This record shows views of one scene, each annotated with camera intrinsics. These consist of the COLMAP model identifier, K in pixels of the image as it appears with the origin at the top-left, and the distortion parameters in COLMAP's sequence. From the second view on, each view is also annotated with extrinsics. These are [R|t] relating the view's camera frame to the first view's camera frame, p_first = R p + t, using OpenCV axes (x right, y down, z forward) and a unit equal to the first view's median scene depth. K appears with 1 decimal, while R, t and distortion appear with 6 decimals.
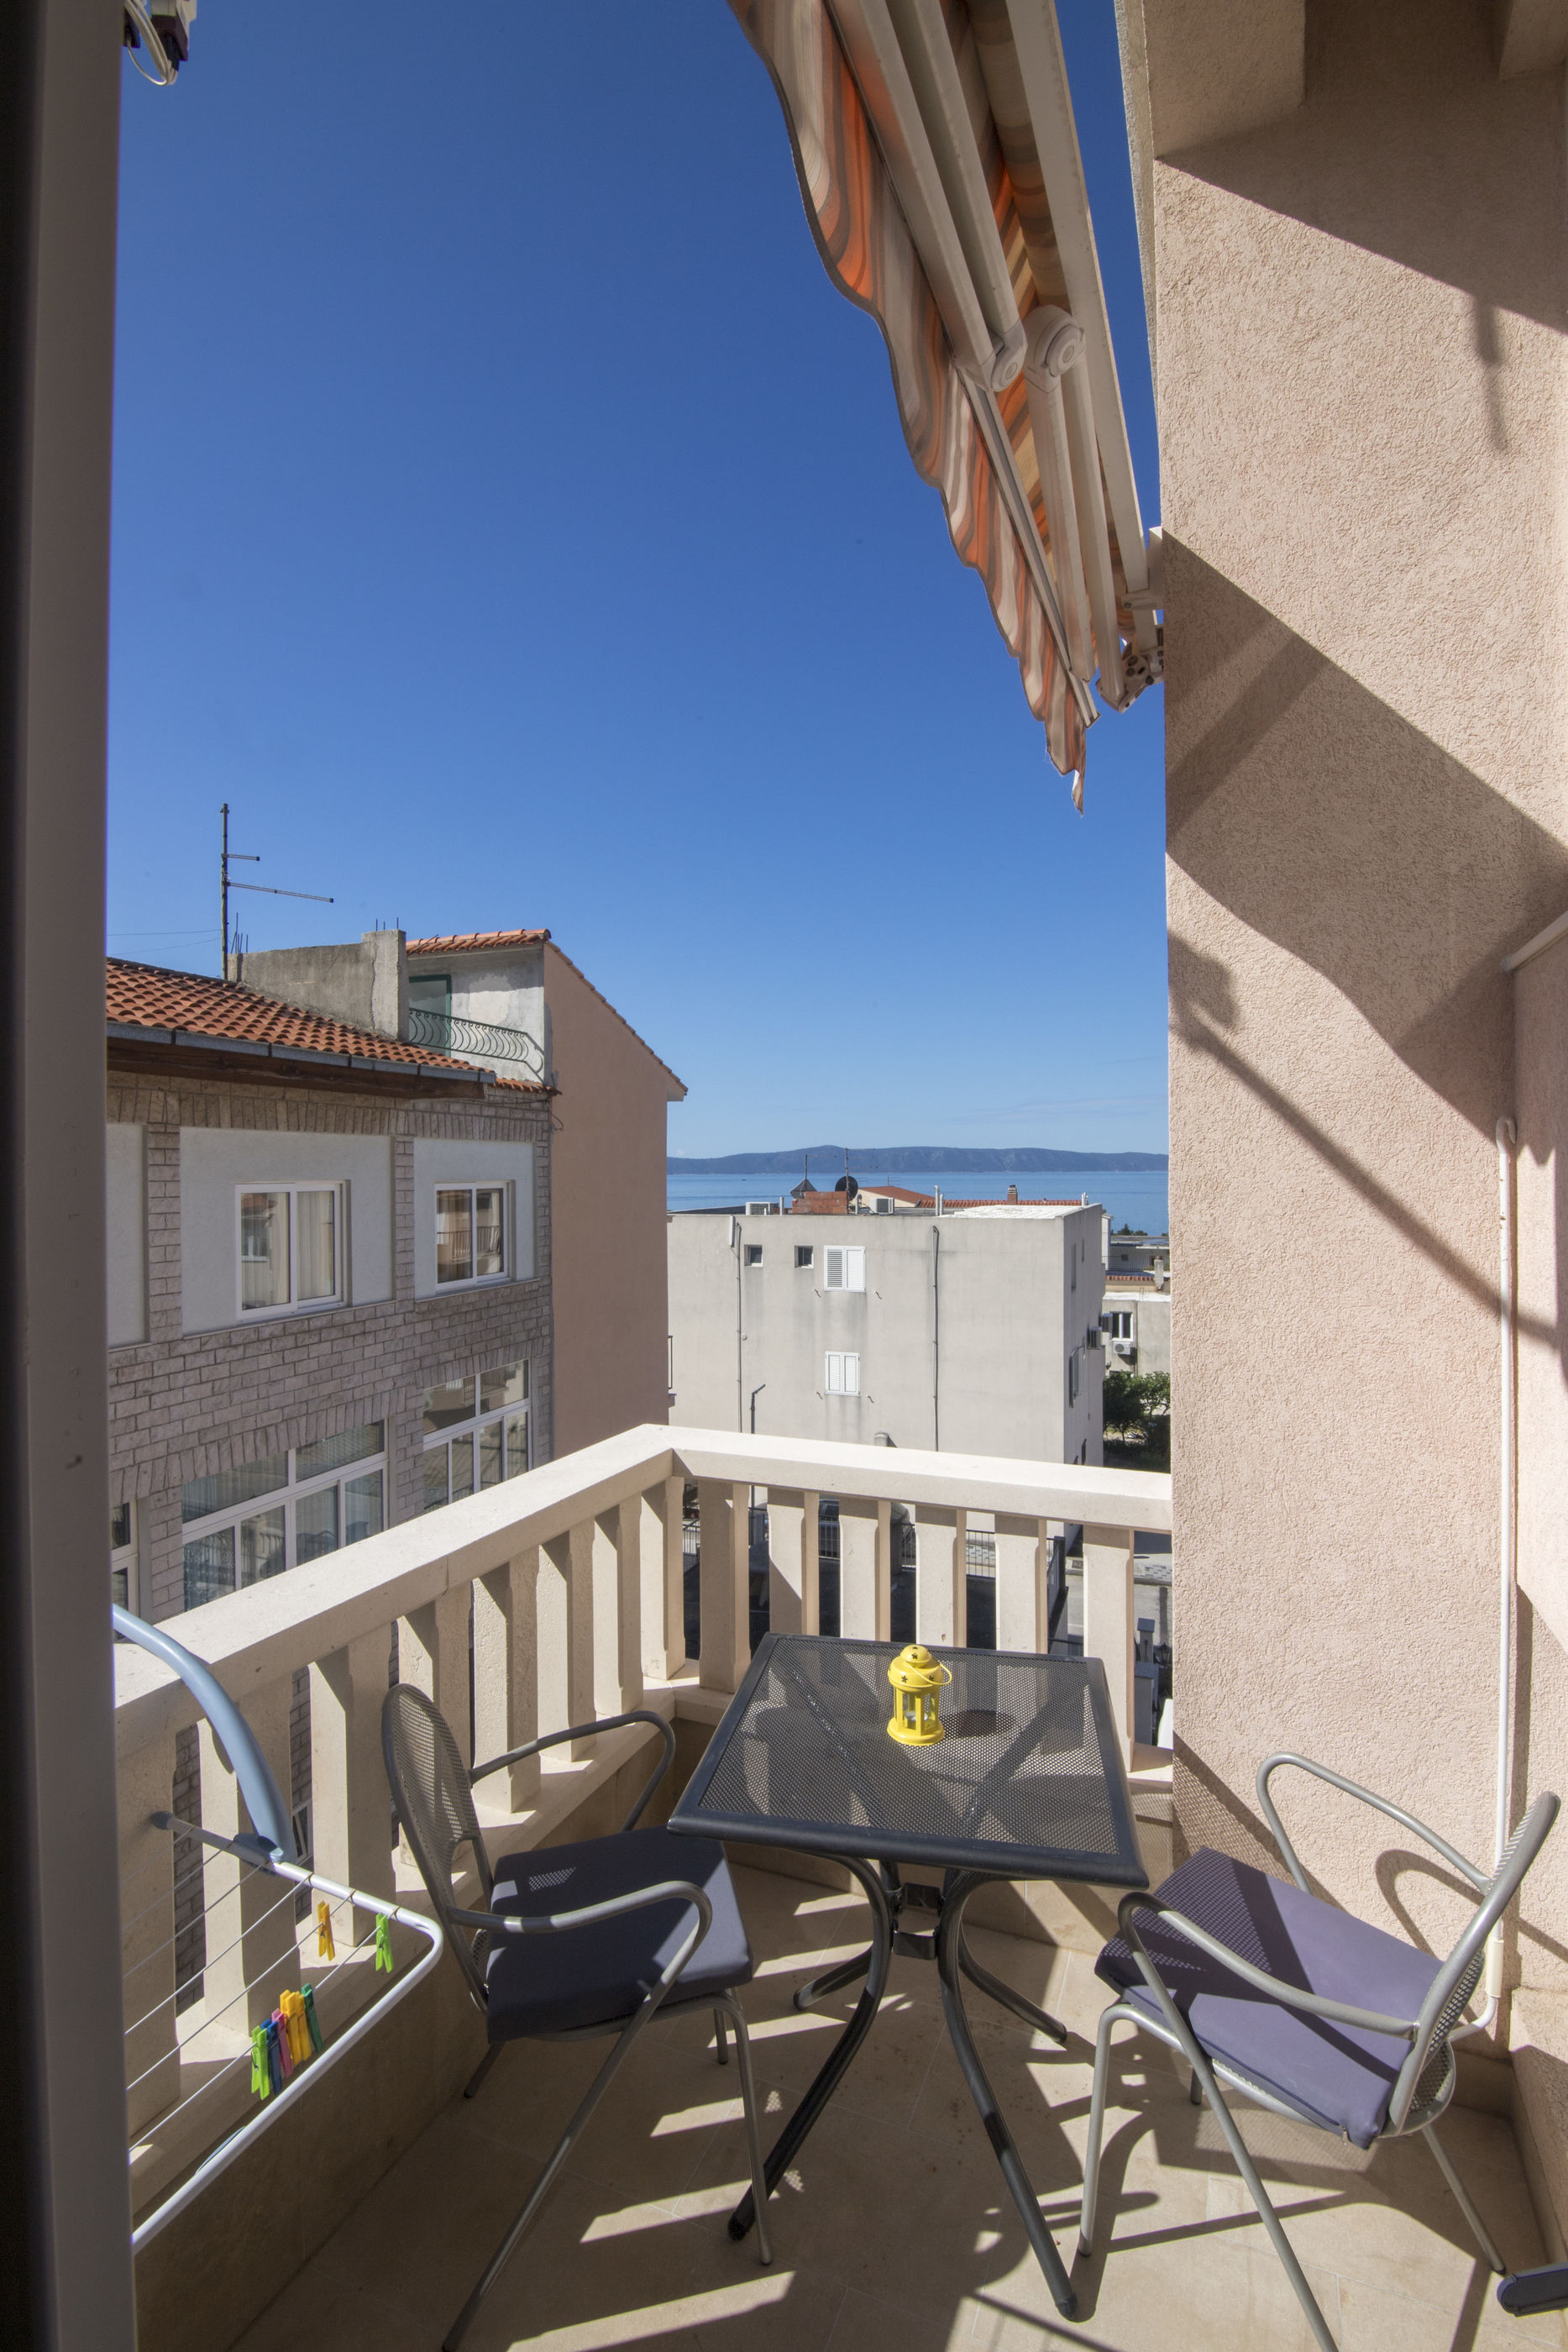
lens RADIAL K [[1075.7, 0, 784.0], [0, 1075.7, 1176.0], [0, 0, 1]] dist [-0.020220, 0.000821]
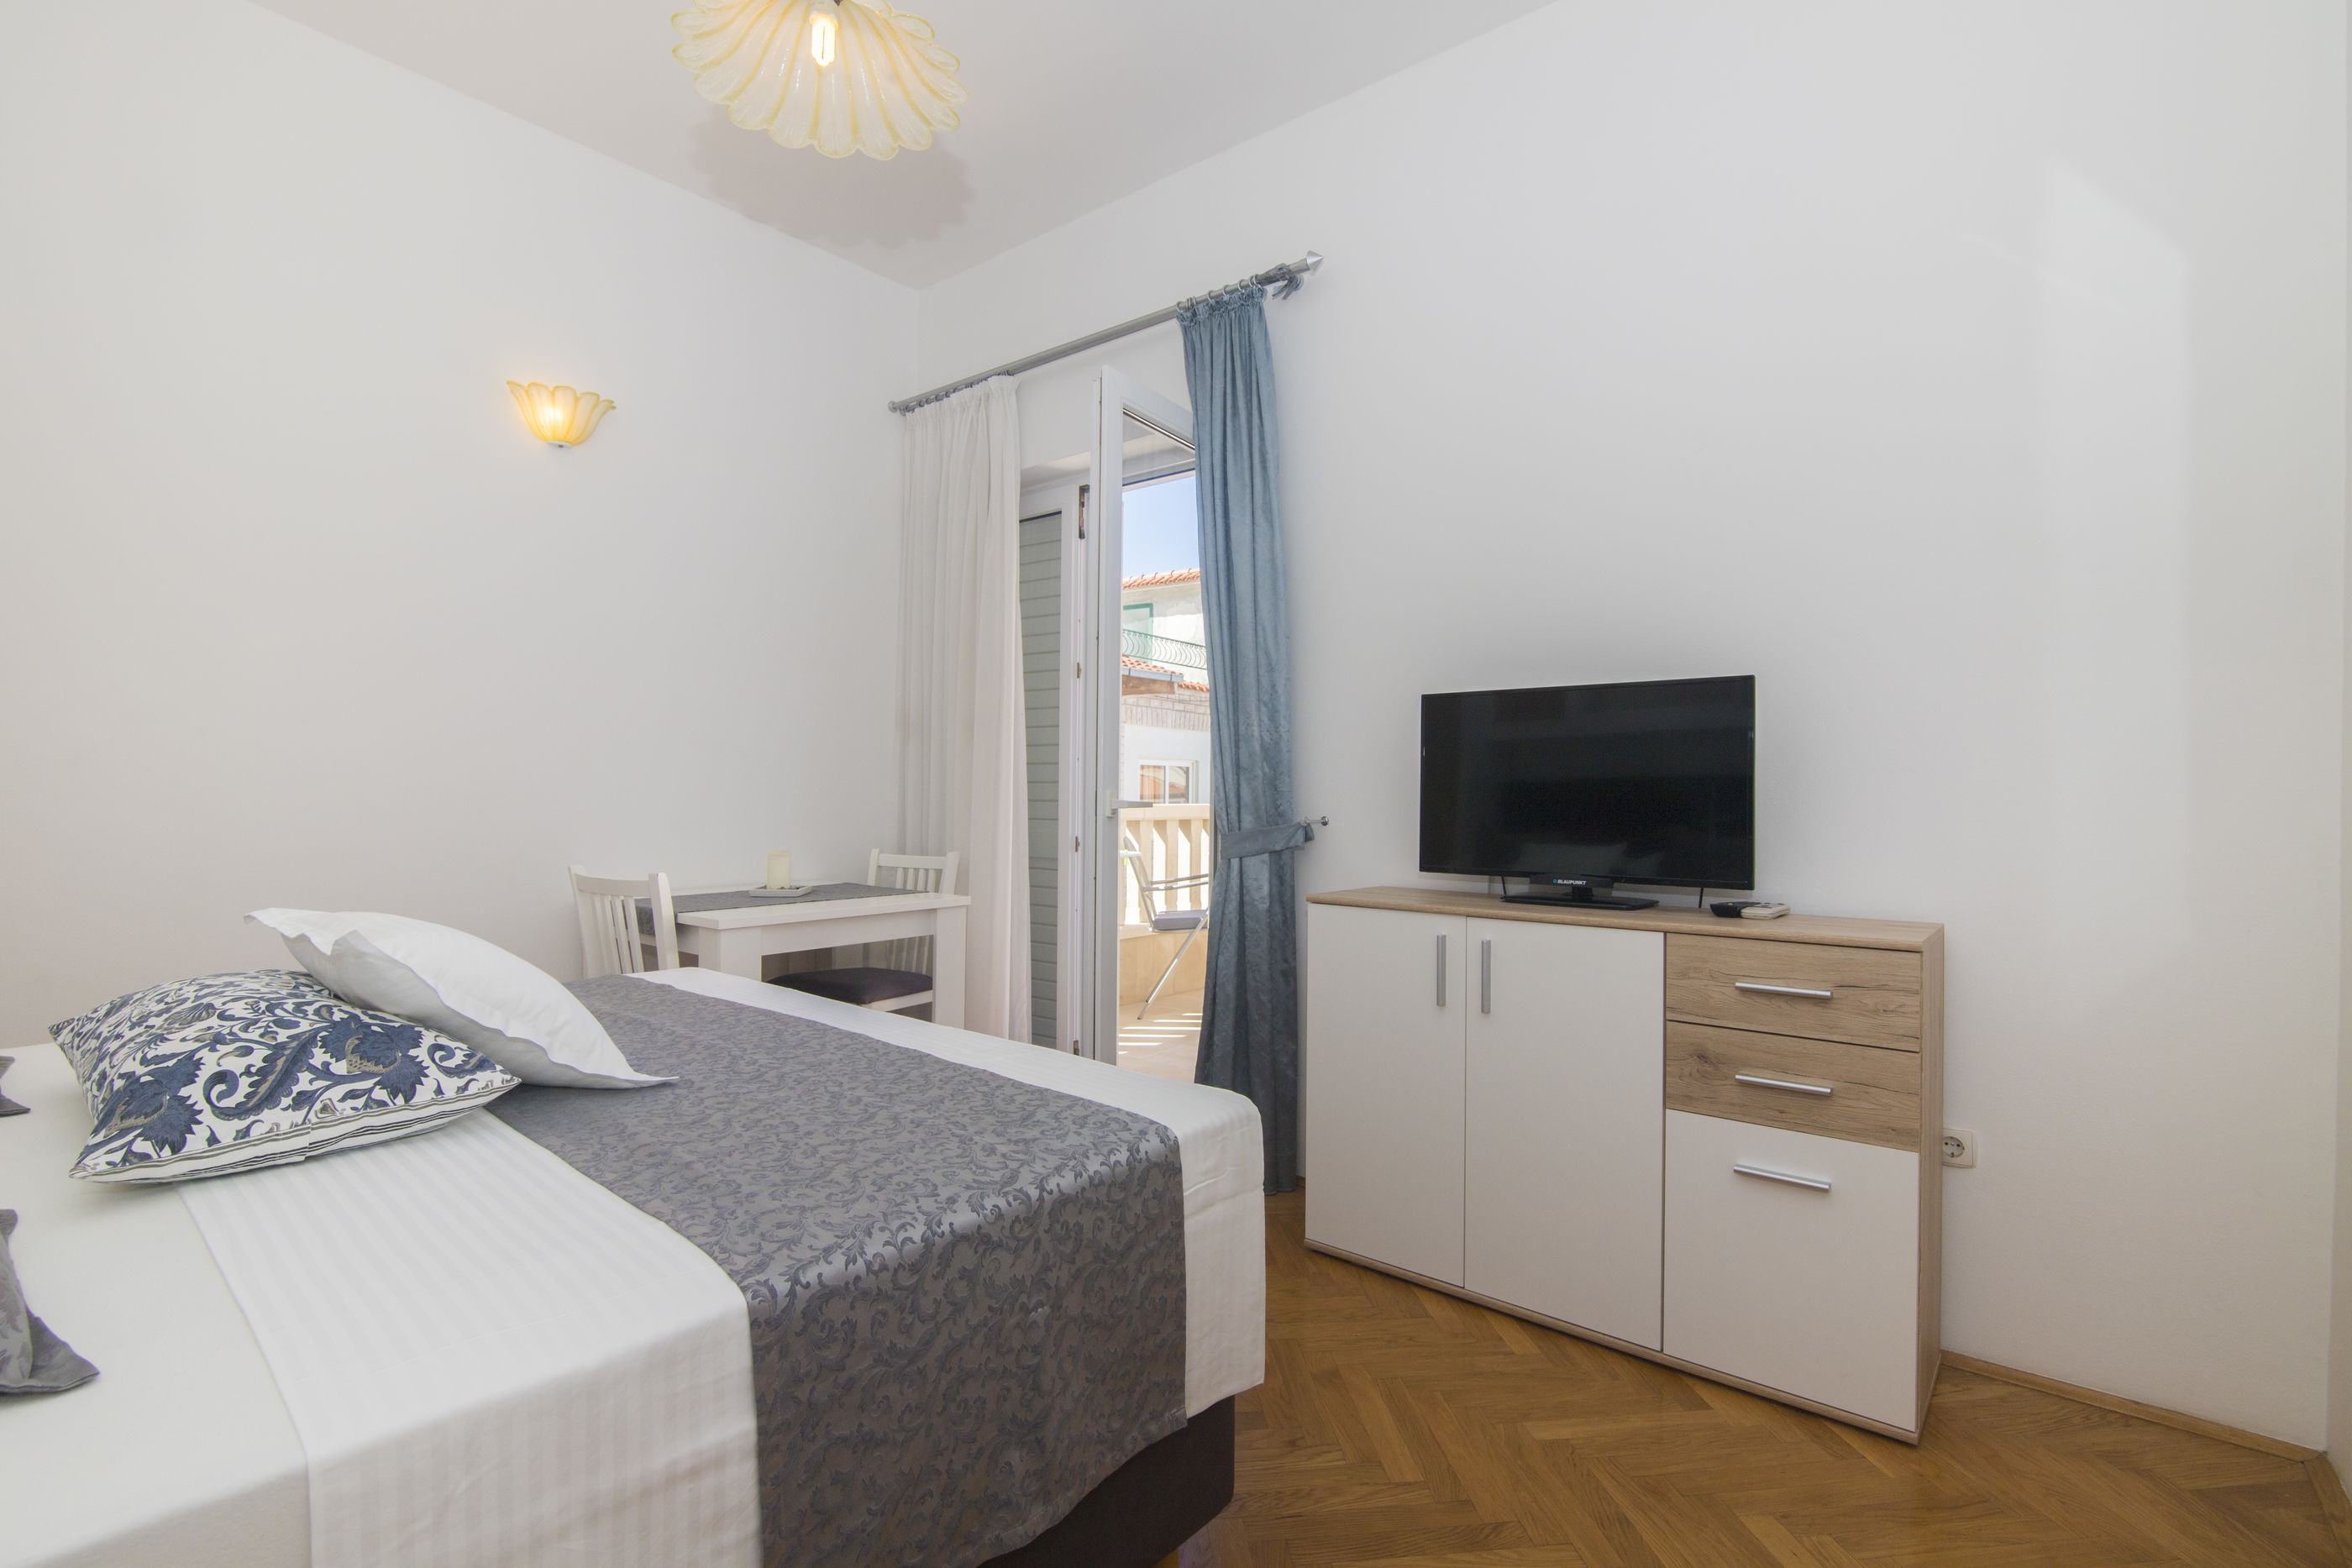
lens RADIAL K [[1075.7, 0, 1175.1], [0, 1075.7, 774.4], [0, 0, 1]] dist [-0.020220, 0.000821]
pose [[0.961258, 0.009090, -0.275501, 0.123714], [-0.016732, 0.999537, -0.025401, 0.084844], [0.275143, 0.029027, 0.960965, -0.386122]]
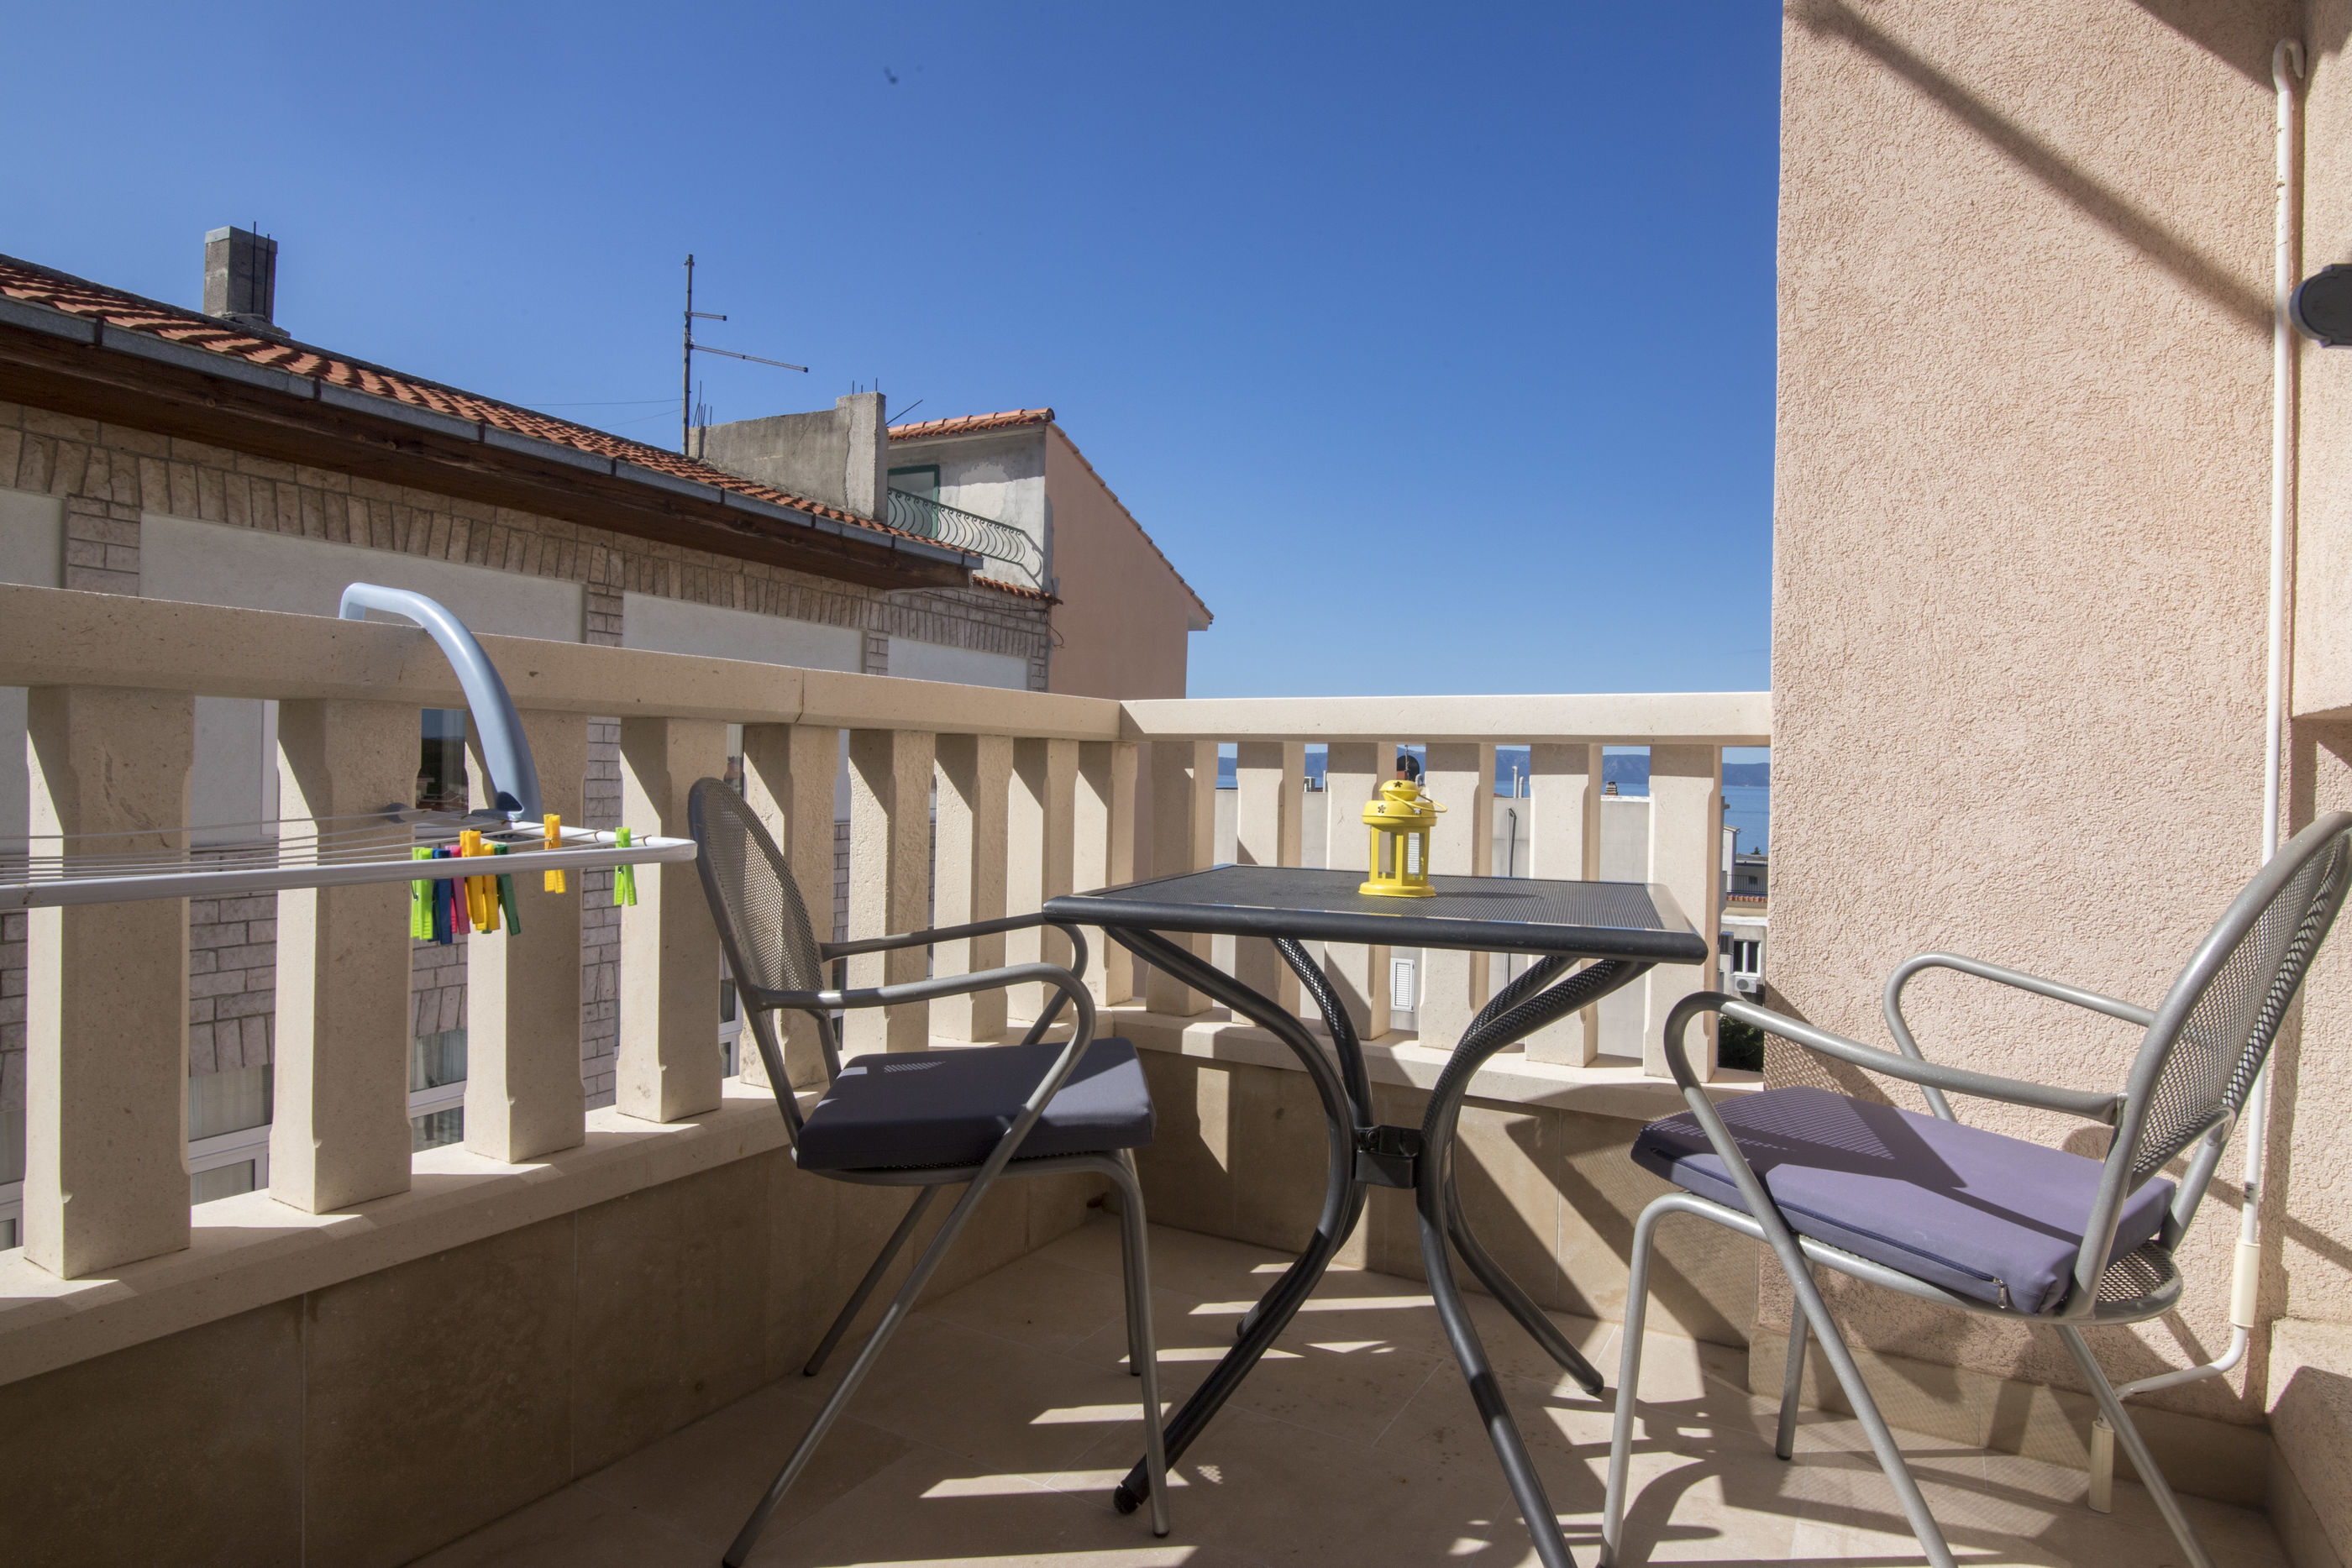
lens RADIAL K [[1268.7, 0, 1183.1], [0, 1268.7, 786.6], [0, 0, 1]] dist [-0.013595, 0.000864]
pose [[0.992589, 0.027775, -0.118306, 0.017746], [-0.027190, 0.999609, 0.006560, 0.100418], [0.118441, -0.003295, 0.992956, 0.025534]]
